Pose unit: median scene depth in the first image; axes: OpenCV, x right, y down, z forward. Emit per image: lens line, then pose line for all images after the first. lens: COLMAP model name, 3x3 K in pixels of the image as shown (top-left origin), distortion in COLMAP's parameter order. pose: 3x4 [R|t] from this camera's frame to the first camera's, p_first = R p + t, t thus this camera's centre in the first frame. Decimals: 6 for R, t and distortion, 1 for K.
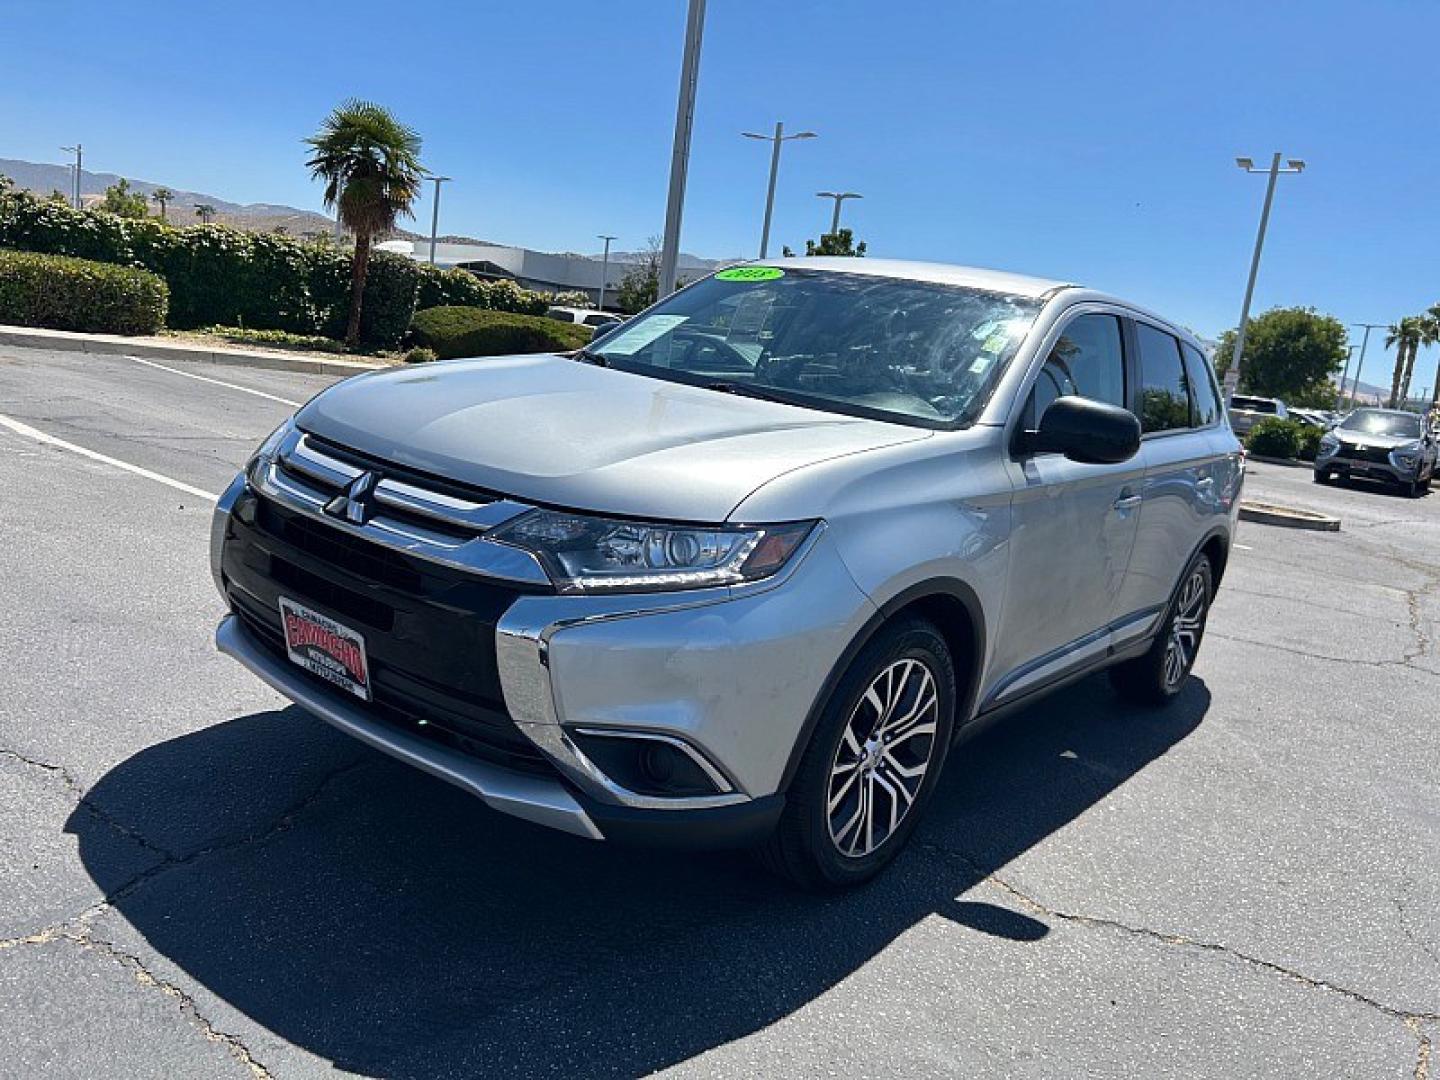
lens RADIAL K [[1086.6, 0, 720.0], [0, 1086.6, 540.0], [0, 0, 1]] dist [0.046074, -0.056949]
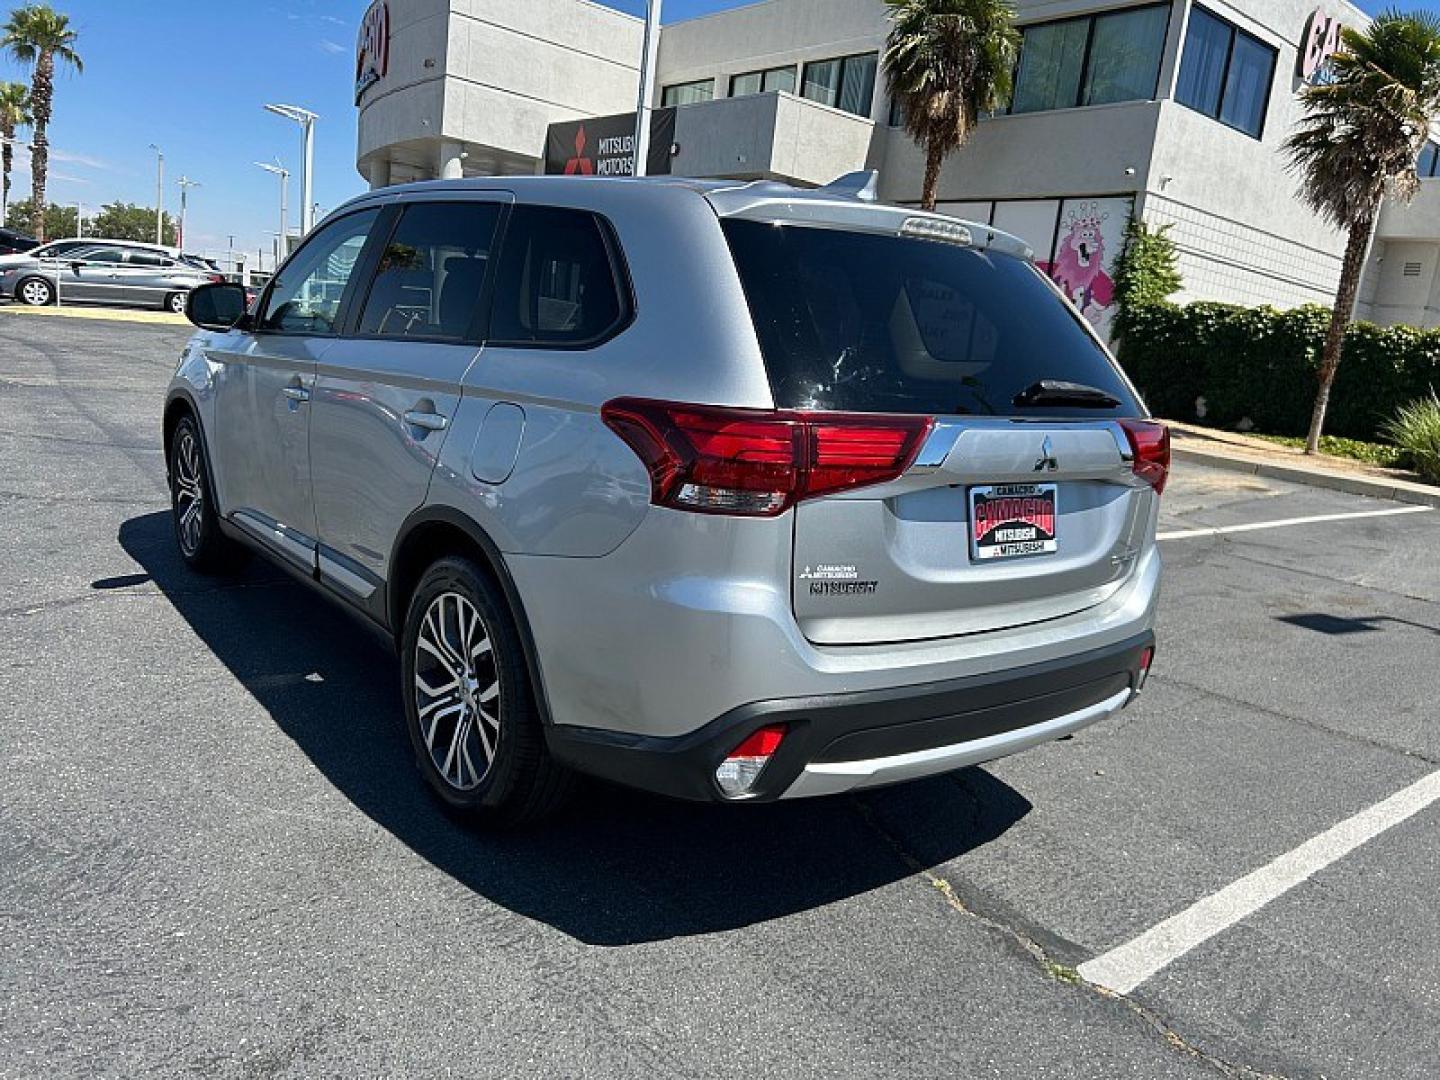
lens RADIAL K [[1086.6, 0, 720.0], [0, 1086.6, 540.0], [0, 0, 1]] dist [0.046074, -0.056949]
pose [[-0.221108, 0.024729, -0.974936, 1.660326], [-0.305116, 0.947740, 0.093237, -0.156504], [0.926291, 0.318084, -0.202008, 2.120637]]
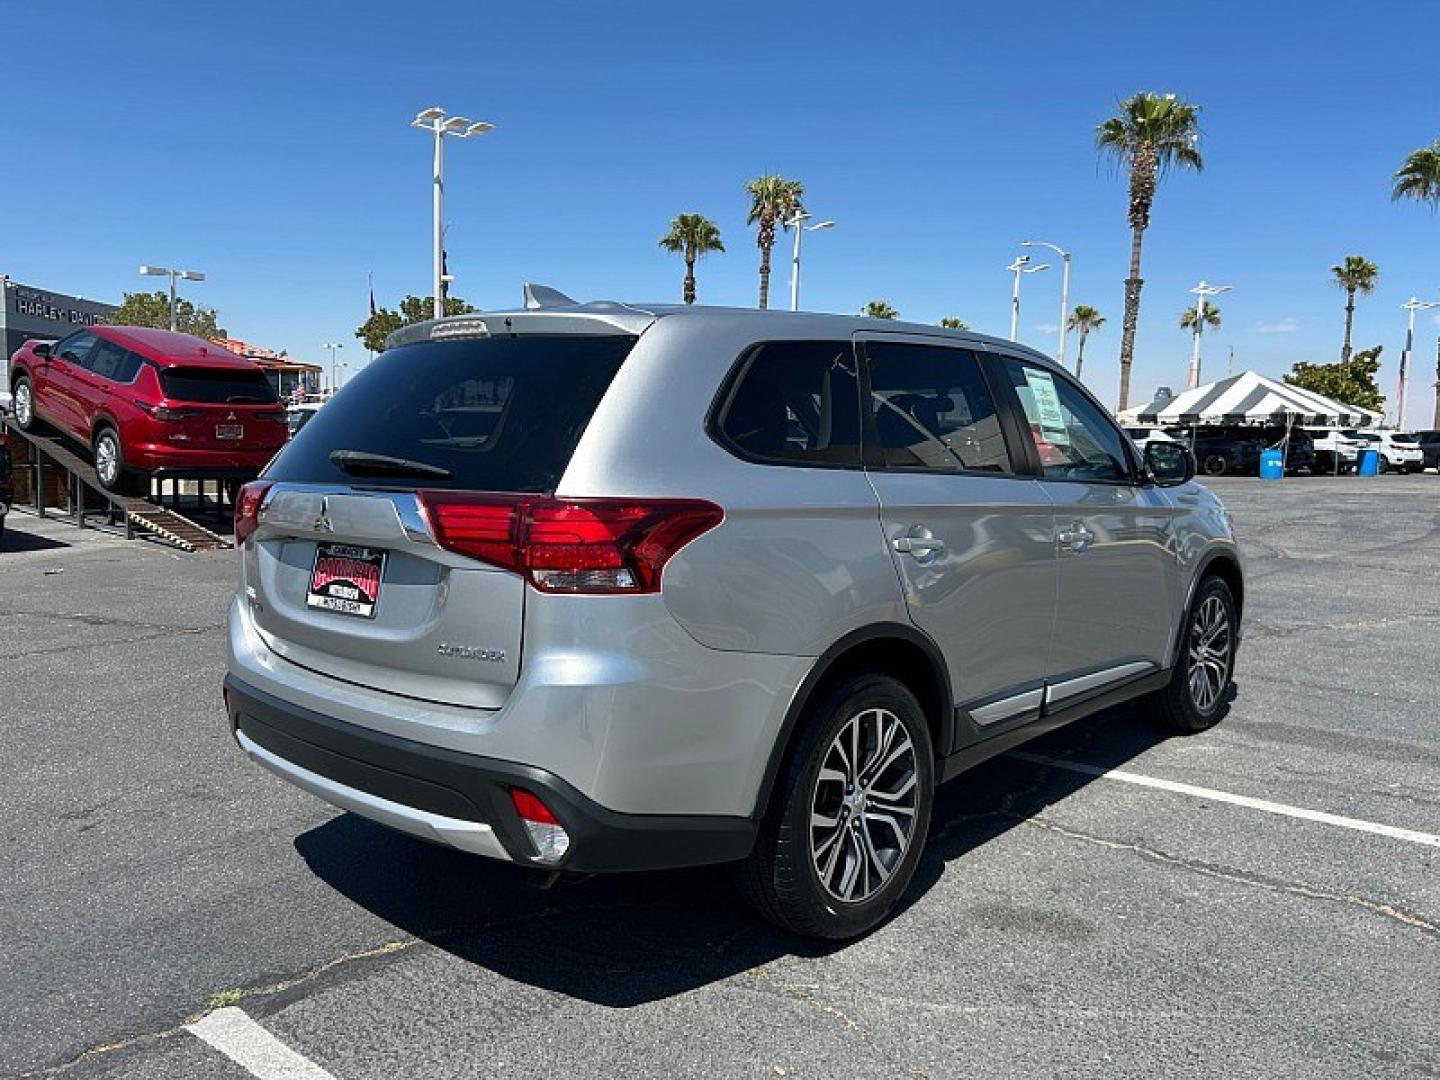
lens RADIAL K [[1078.4, 0, 709.5], [0, 1078.4, 531.7], [0, 0, 1]] dist [0.048929, -0.045570]
pose [[-0.985824, -0.159220, 0.052914, 0.379245], [-0.138532, 0.950345, 0.278662, -0.515245], [-0.094655, 0.267382, -0.958930, 3.040179]]
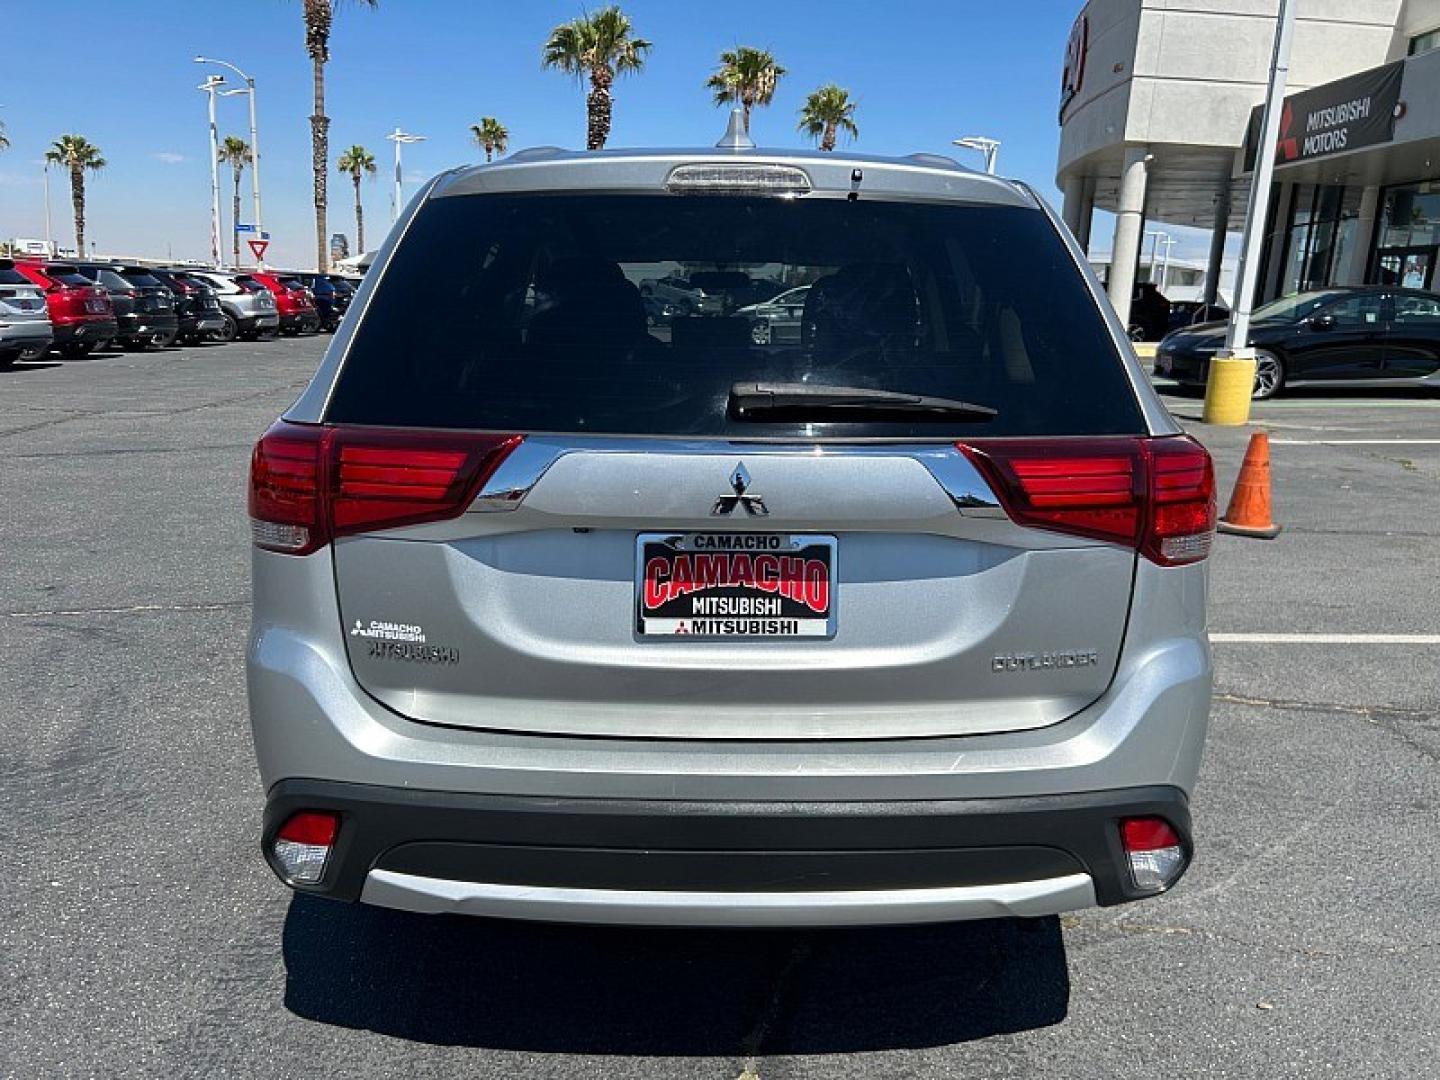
lens RADIAL K [[1086.6, 0, 720.0], [0, 1086.6, 540.0], [0, 0, 1]] dist [0.046074, -0.056949]
pose [[-0.764679, -0.022233, -0.644028, 1.140876], [-0.248449, 0.932312, 0.262808, -0.343117], [0.594592, 0.360972, -0.718443, 2.580567]]
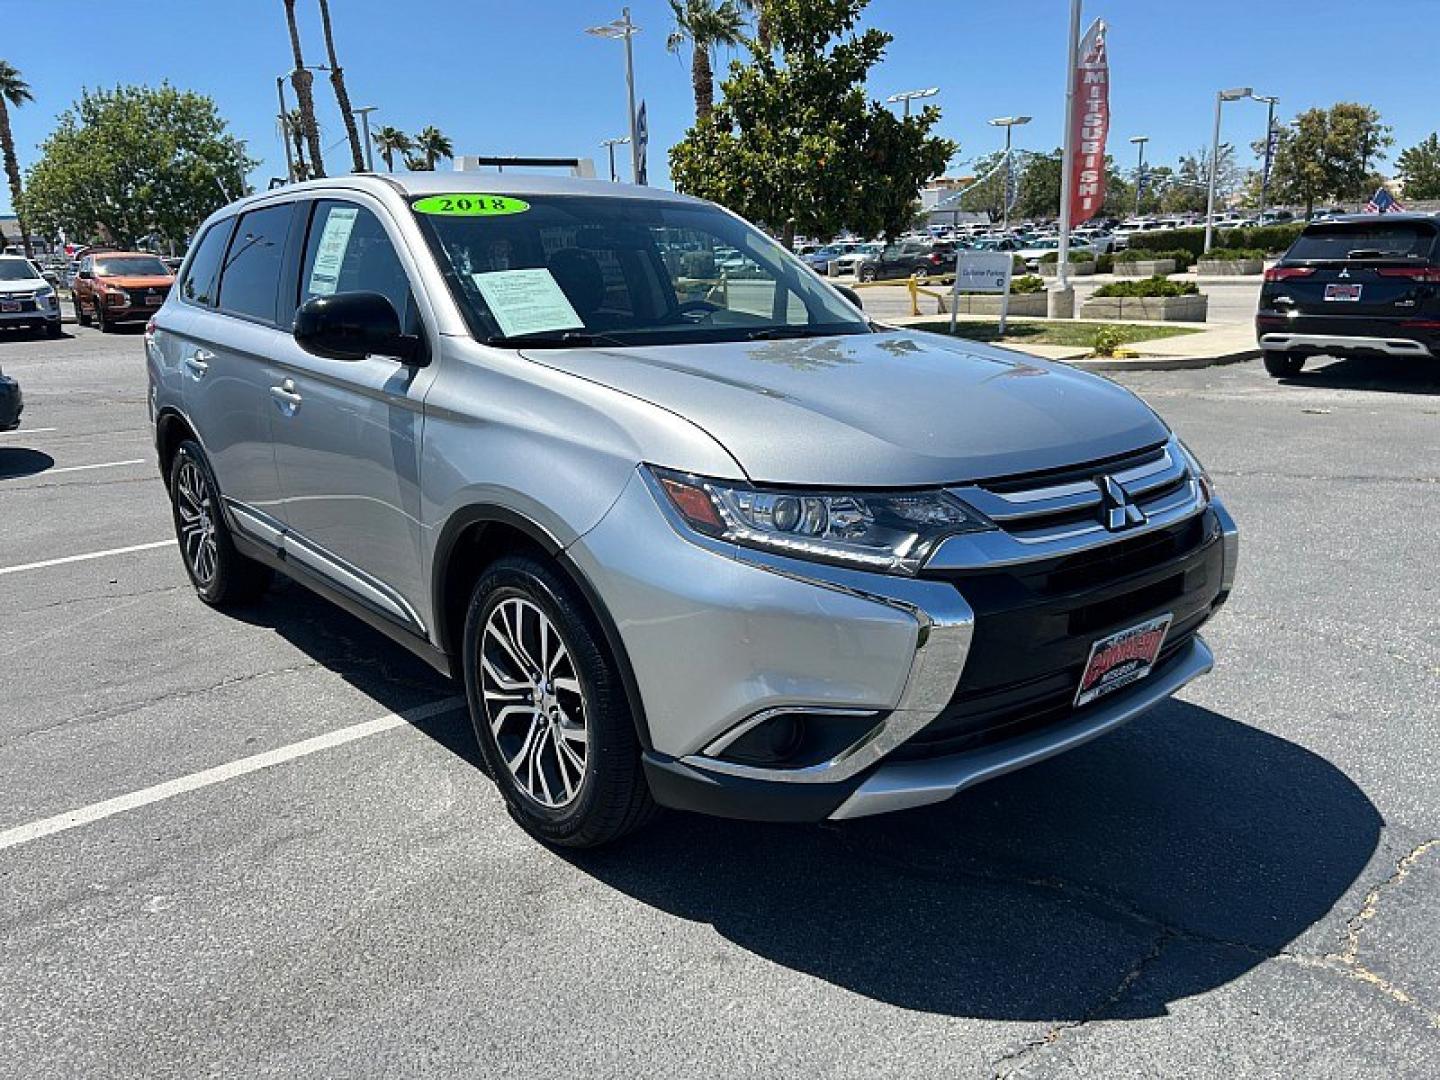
lens RADIAL K [[1086.6, 0, 720.0], [0, 1086.6, 540.0], [0, 0, 1]] dist [0.046074, -0.056949]
pose [[0.194846, -0.376259, 0.905795, -1.110439], [0.221566, 0.916508, 0.333048, -0.354046], [-0.955481, 0.135801, 0.261944, 0.923660]]
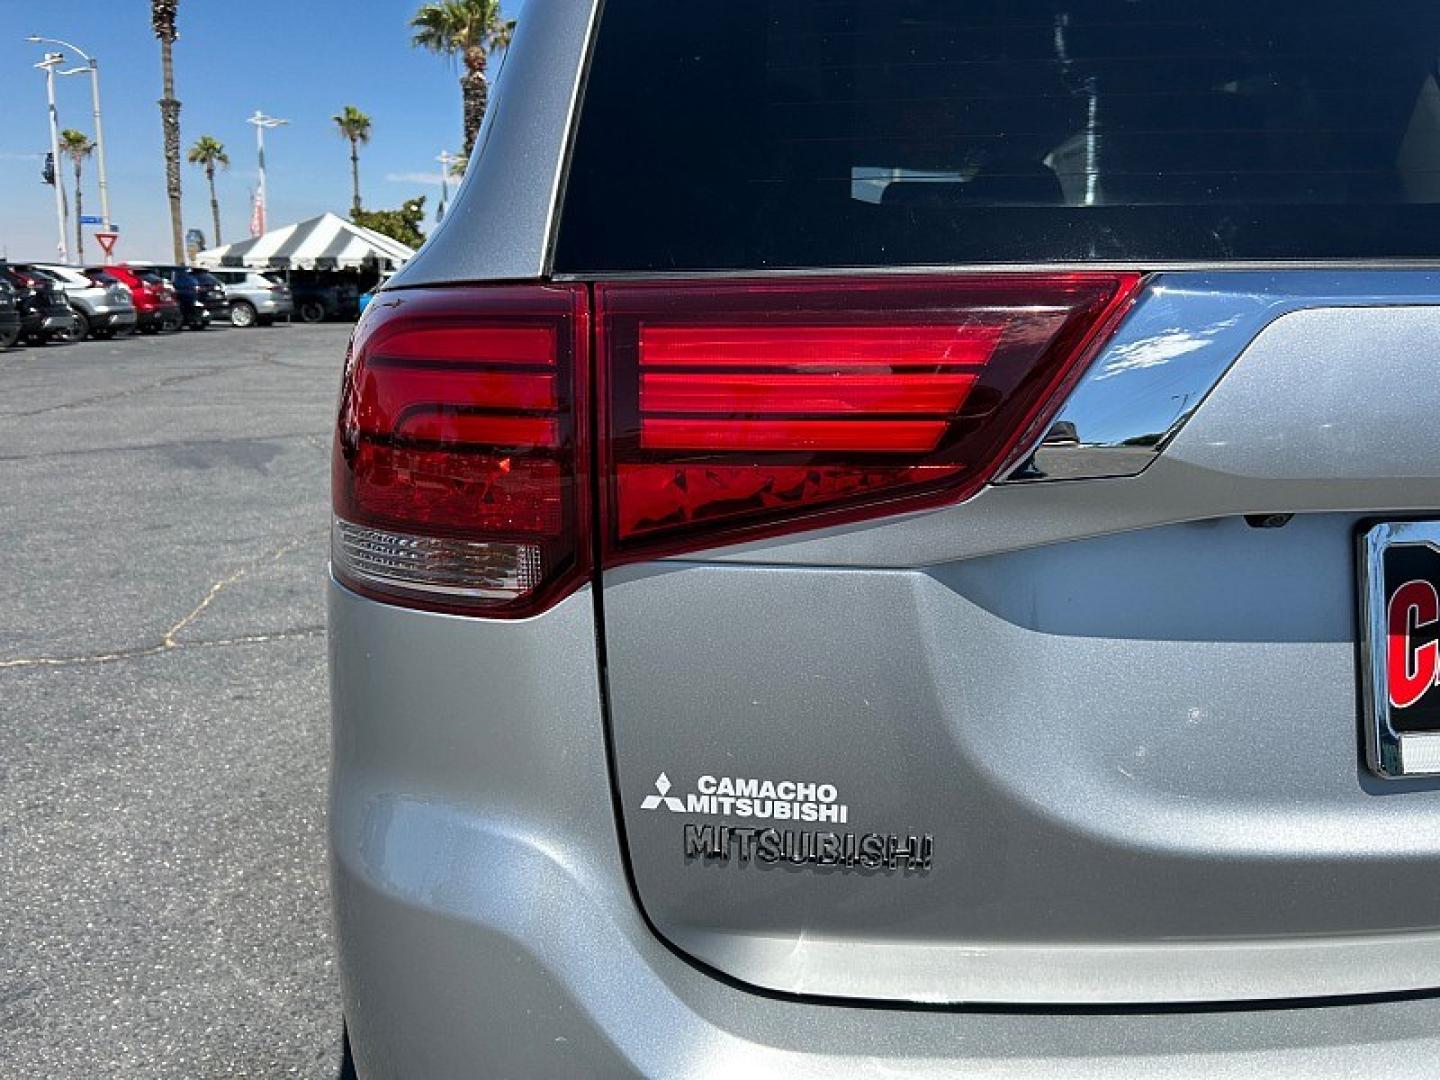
lens RADIAL K [[1091.9, 0, 707.7], [0, 1091.9, 520.4], [0, 0, 1]] dist [0.116718, -0.147434]
pose [[-0.704012, 0.000839, -0.710187, 1.062044], [-0.229405, 0.946123, 0.228528, -0.196473], [0.672116, 0.323807, -0.665890, 2.178233]]
